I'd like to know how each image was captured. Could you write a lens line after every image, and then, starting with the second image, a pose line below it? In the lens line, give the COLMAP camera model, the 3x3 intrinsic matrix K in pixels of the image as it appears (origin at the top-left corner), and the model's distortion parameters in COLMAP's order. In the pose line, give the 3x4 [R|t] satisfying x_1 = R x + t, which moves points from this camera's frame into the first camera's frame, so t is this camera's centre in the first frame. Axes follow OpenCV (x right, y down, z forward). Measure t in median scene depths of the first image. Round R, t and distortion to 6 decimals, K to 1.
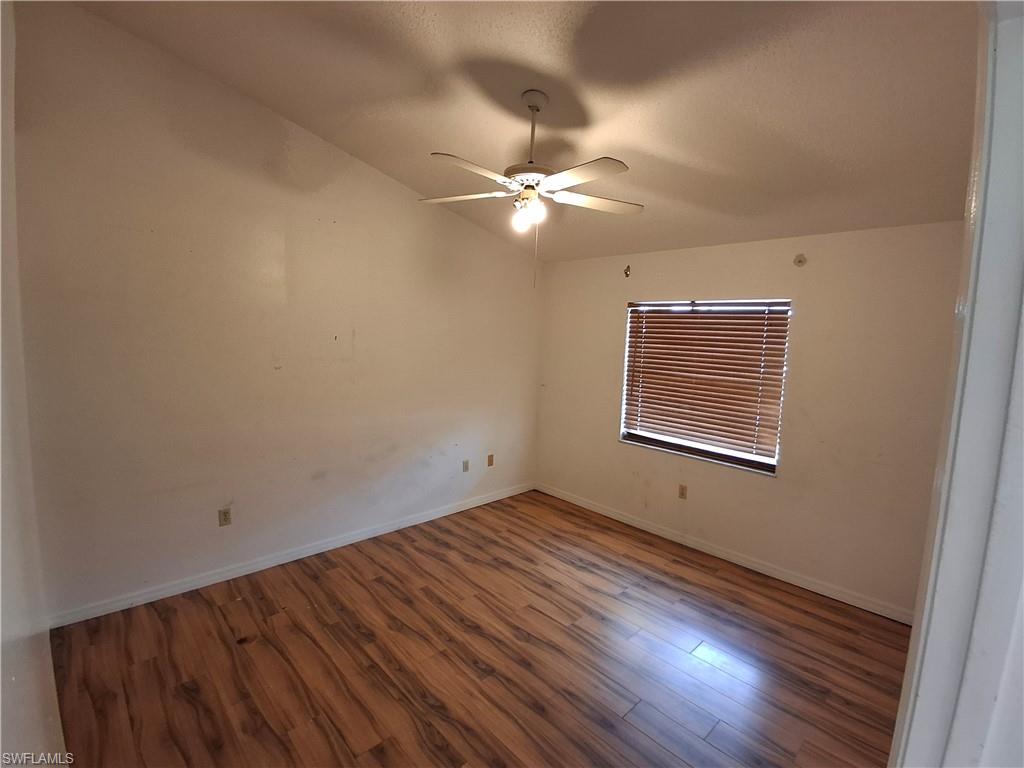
lens RADIAL K [[475.1, 0, 510.6], [0, 475.1, 387.4], [0, 0, 1]] dist [-0.005773, -0.003262]
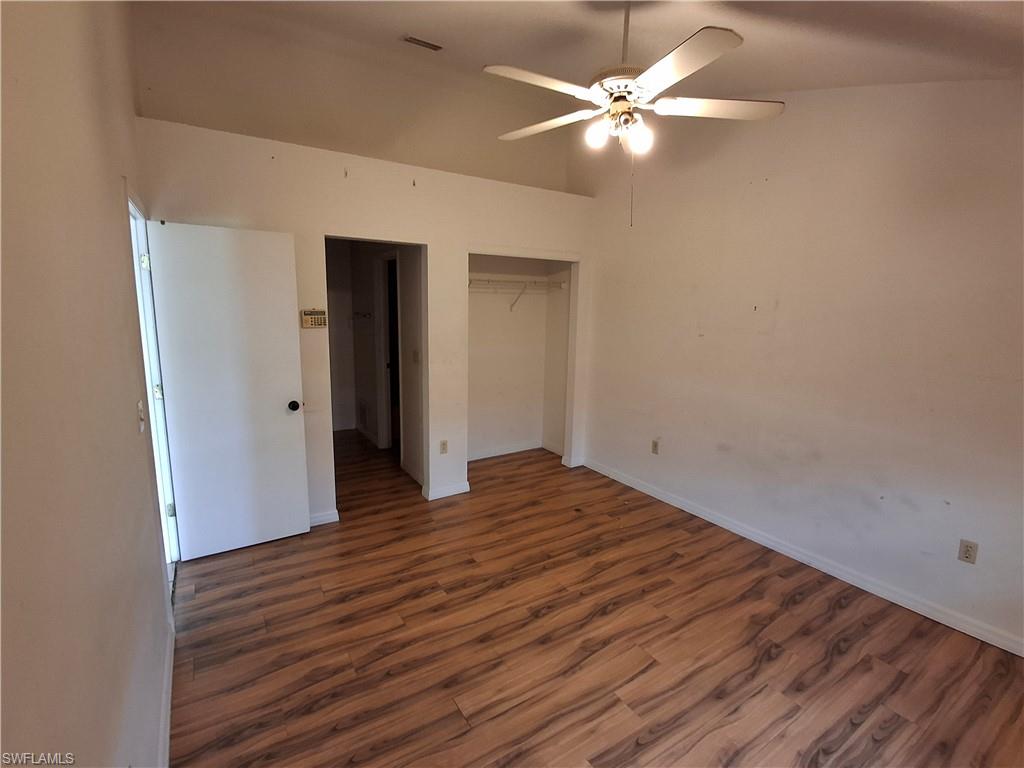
lens RADIAL K [[475.1, 0, 510.7], [0, 475.1, 381.7], [0, 0, 1]] dist [-0.005773, -0.003262]
pose [[-0.185668, 0.122558, -0.974939, 0.722302], [-0.145499, 0.977825, 0.150629, -0.039830], [0.971781, 0.169820, -0.163719, 0.806820]]
